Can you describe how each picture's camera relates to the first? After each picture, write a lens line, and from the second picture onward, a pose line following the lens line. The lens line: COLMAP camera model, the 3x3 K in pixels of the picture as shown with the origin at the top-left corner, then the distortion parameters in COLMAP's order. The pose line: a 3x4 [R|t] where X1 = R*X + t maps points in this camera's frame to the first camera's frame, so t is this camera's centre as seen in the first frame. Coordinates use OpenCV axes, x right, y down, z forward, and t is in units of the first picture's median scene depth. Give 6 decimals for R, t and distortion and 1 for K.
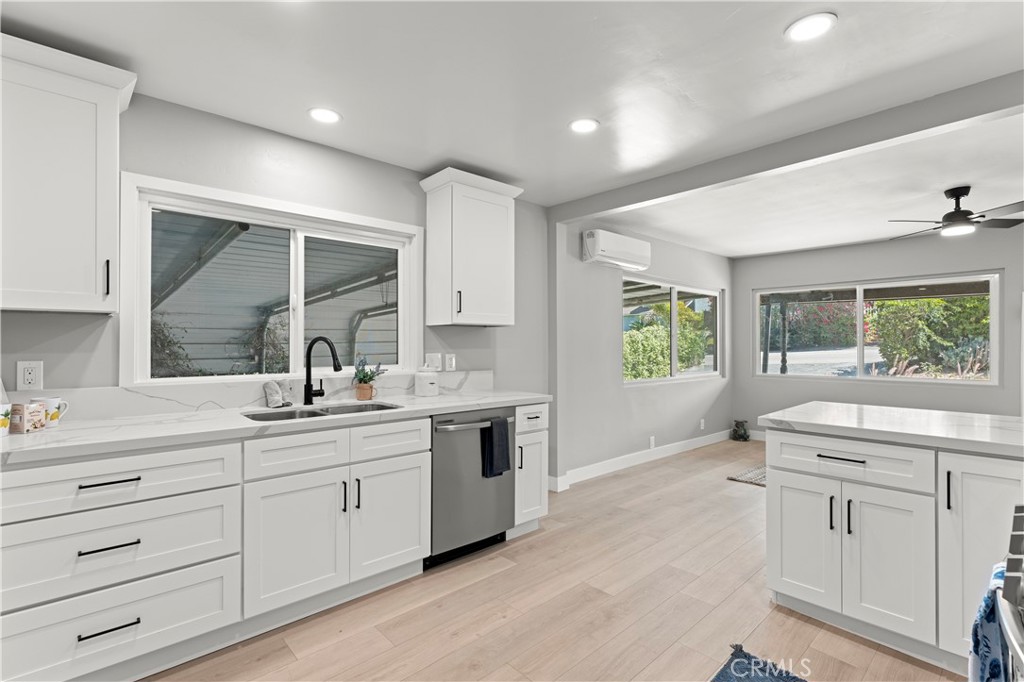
lens RADIAL K [[480.0, 0, 512.0], [0, 480.0, 341.0], [0, 0, 1]] dist [-0.000544, -0.000262]
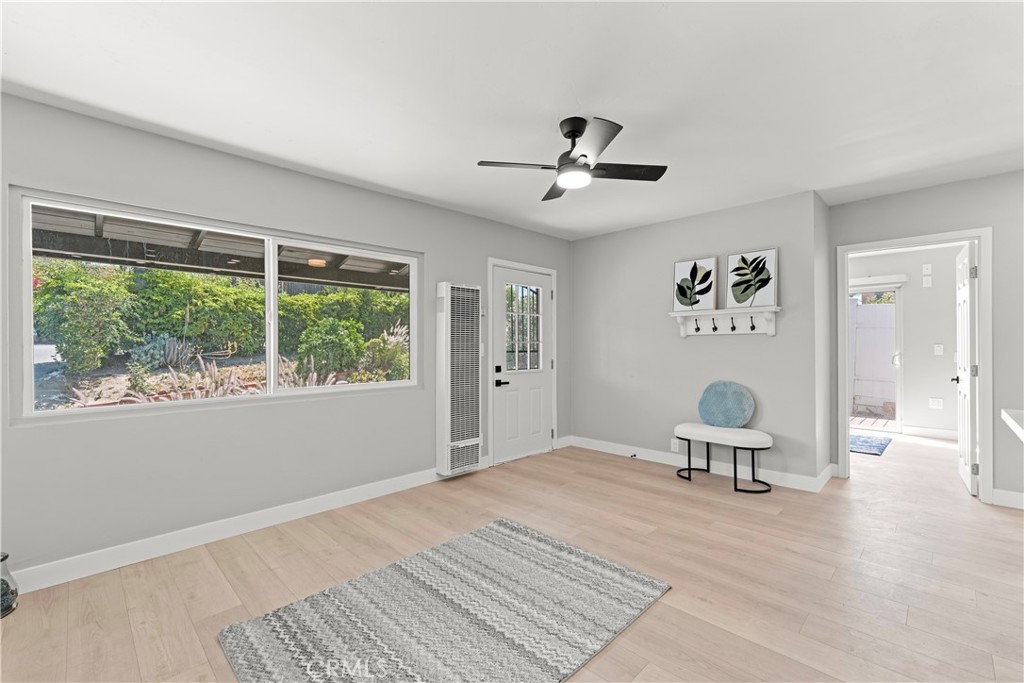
lens RADIAL K [[431.4, 0, 512.0], [0, 431.4, 341.5], [0, 0, 1]] dist [0.000286, -0.000010]
pose [[-0.053450, 0.001572, 0.998569, 0.278417], [-0.006387, 0.999978, -0.001916, 0.017045], [-0.998550, -0.006480, -0.053439, 1.135044]]
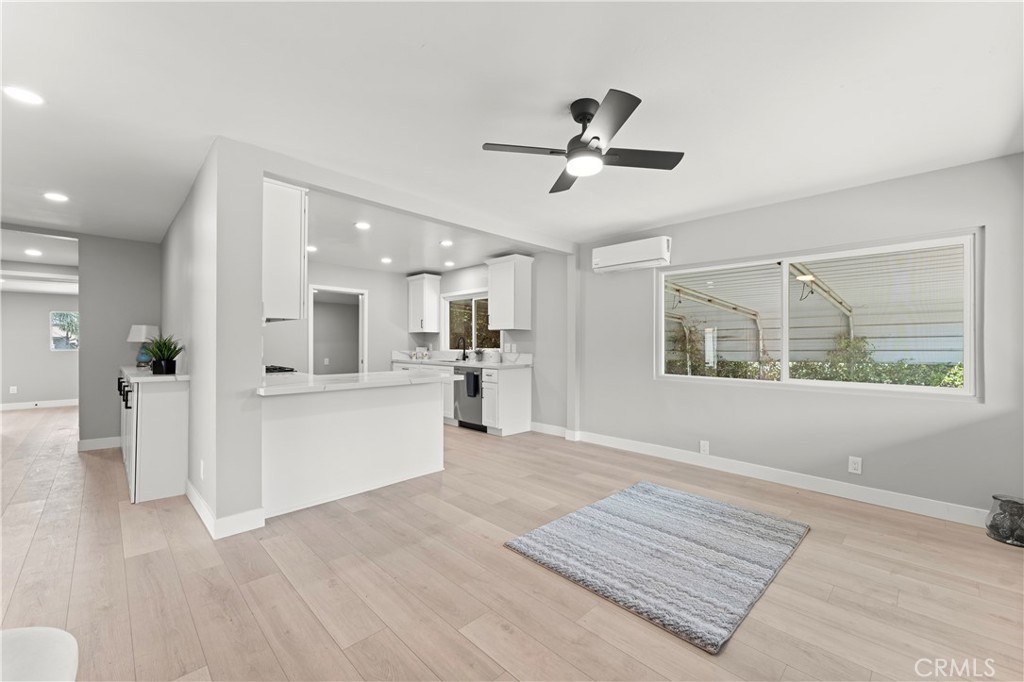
lens RADIAL K [[408.9, 0, 512.0], [0, 408.9, 341.0], [0, 0, 1]] dist [-0.000790, -0.000062]
pose [[0.041743, -0.003735, -0.999121, 1.503443], [0.004023, 0.999986, -0.003570, 0.019105], [0.999120, -0.003870, 0.041758, 0.874572]]
